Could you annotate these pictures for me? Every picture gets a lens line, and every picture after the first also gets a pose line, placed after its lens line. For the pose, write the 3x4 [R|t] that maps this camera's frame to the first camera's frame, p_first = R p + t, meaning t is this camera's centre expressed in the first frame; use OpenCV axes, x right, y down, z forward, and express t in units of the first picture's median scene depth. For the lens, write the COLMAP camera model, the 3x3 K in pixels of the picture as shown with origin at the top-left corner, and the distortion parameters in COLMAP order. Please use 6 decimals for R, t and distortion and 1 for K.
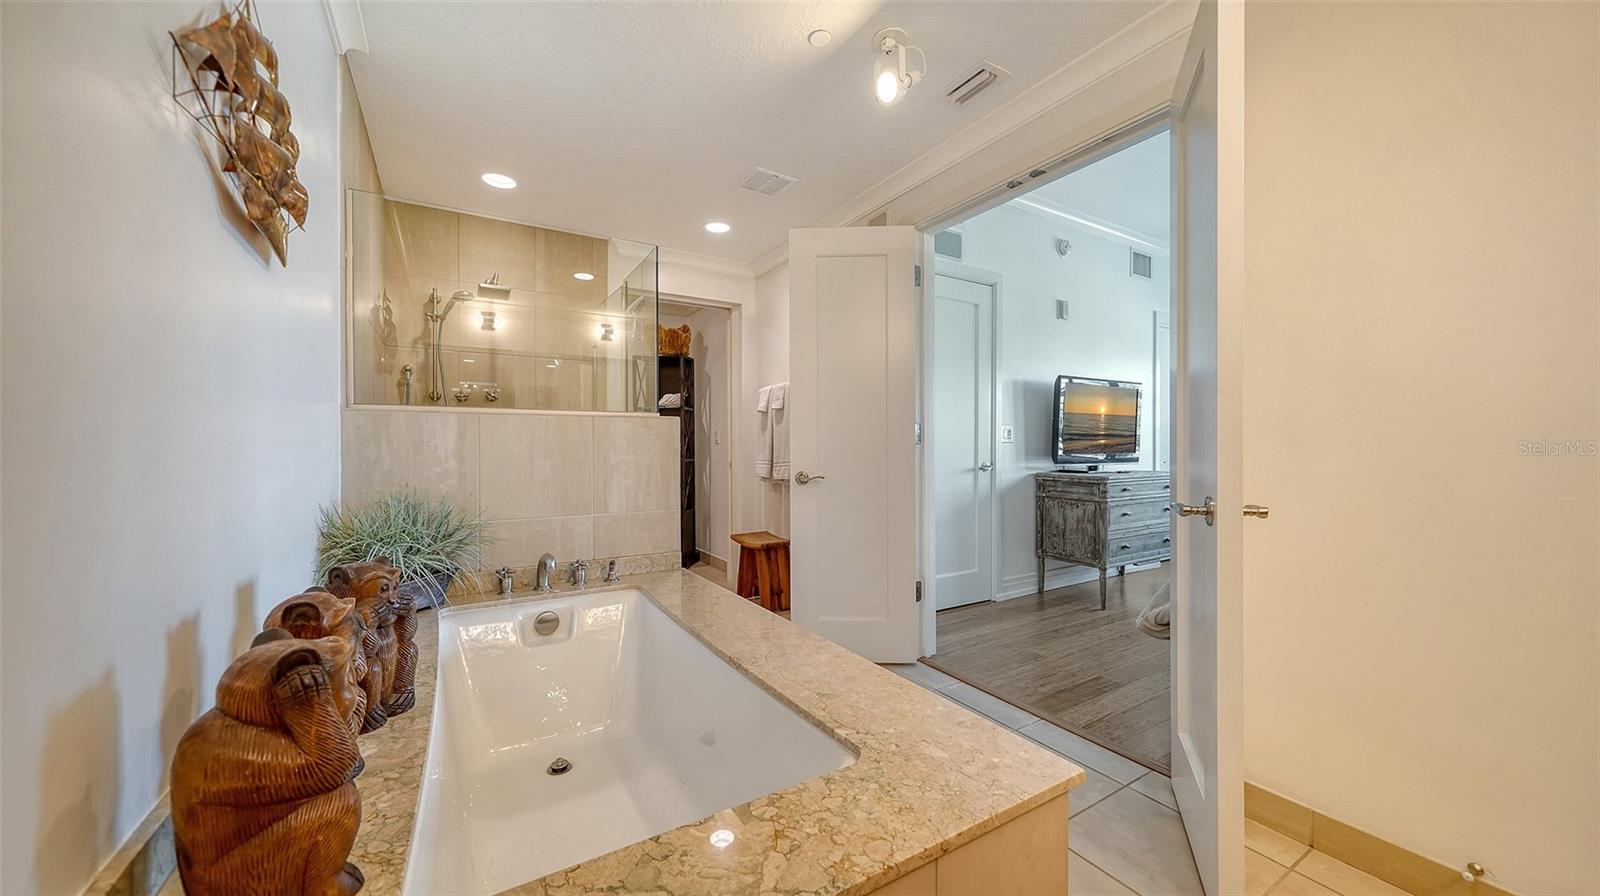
lens RADIAL K [[574.1, 0, 800.0], [0, 574.1, 448.0], [0, 0, 1]] dist [0.000420, -0.000027]
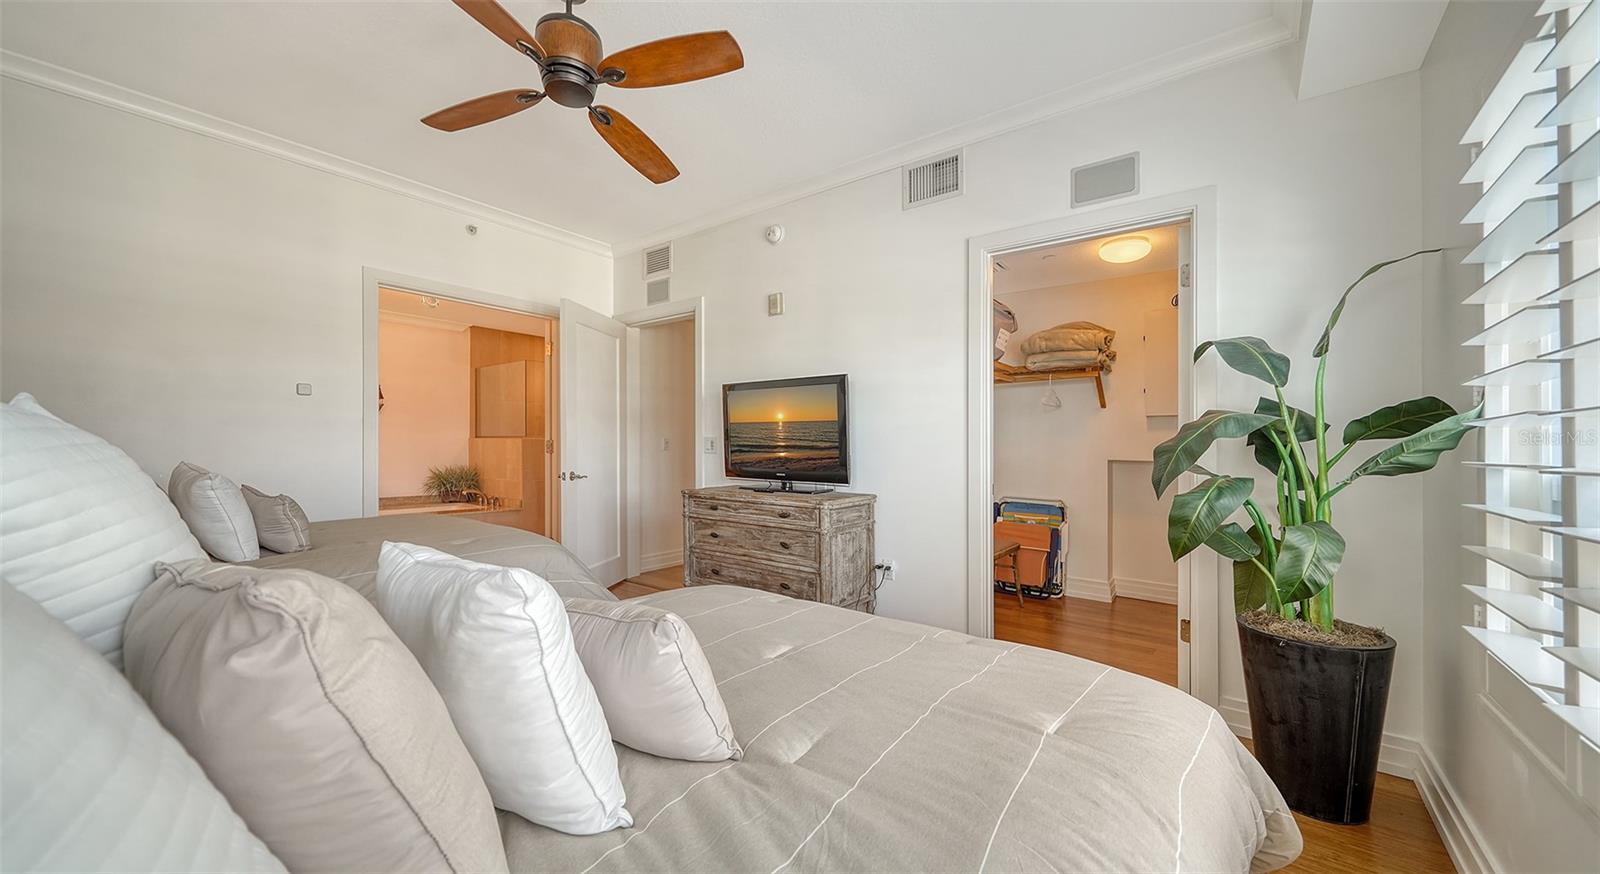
lens RADIAL K [[576.0, 0, 800.8], [0, 576.0, 472.5], [0, 0, 1]] dist [-0.001585, -0.000085]
pose [[0.349285, 0.046234, -0.935875, 1.322886], [-0.015997, 0.998931, 0.043379, -0.021668], [0.936880, -0.000181, 0.349651, 0.733239]]
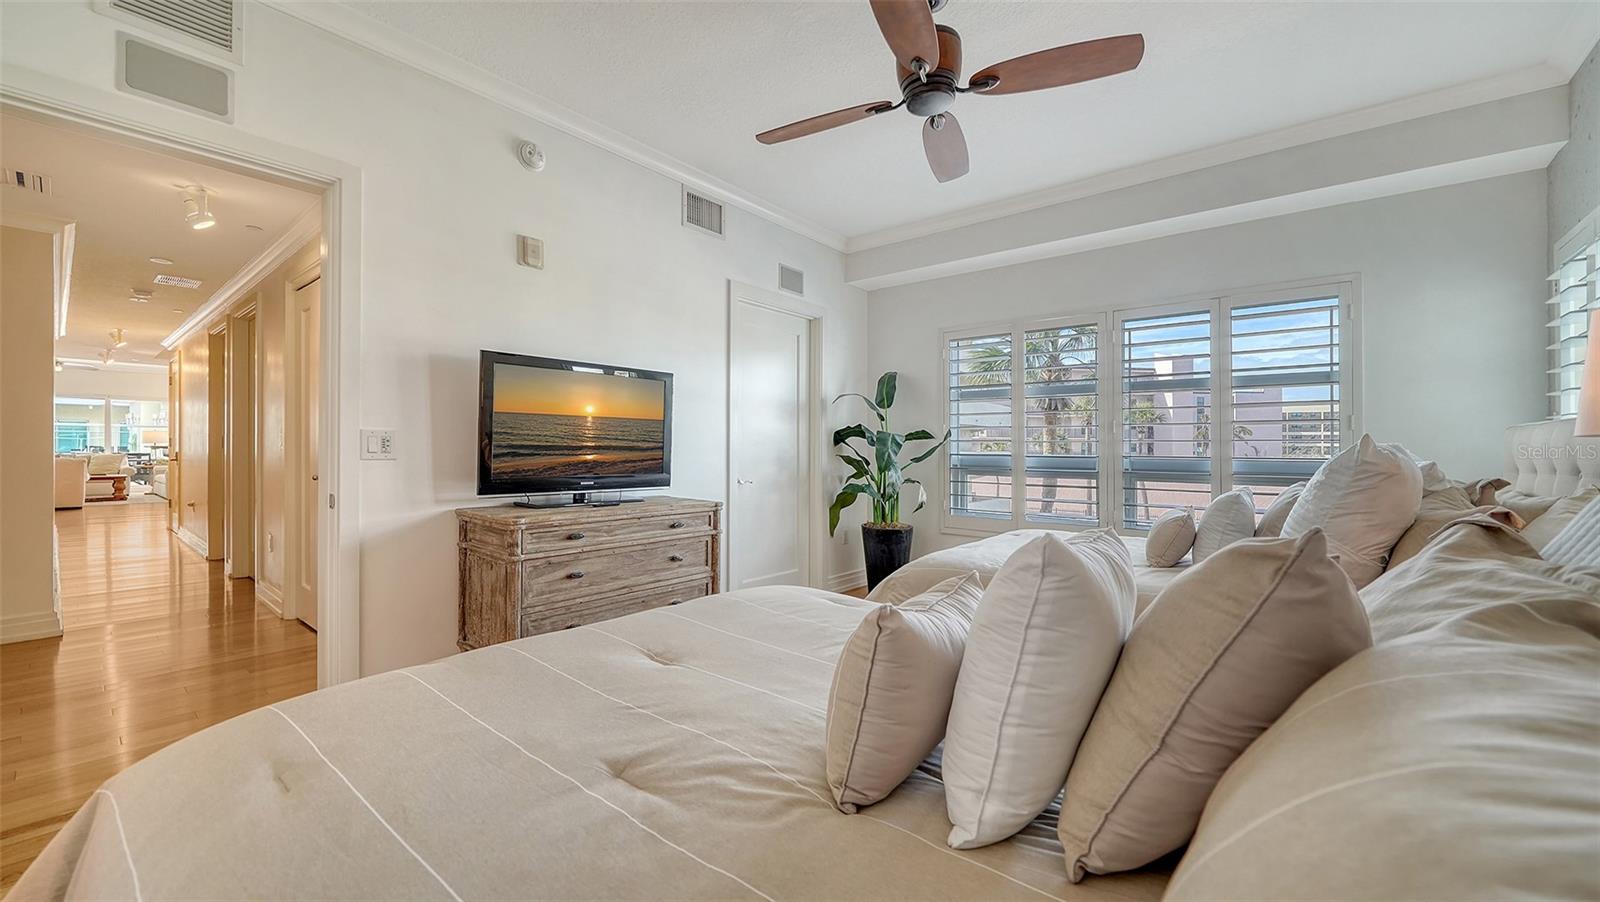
lens RADIAL K [[618.1, 0, 800.5], [0, 618.1, 449.2], [0, 0, 1]] dist [-0.000283, -0.000270]
pose [[0.947073, 0.009237, 0.320887, 0.528123], [-0.009389, 0.999955, -0.001074, -0.022187], [-0.320882, -0.001995, 0.947117, 0.249593]]
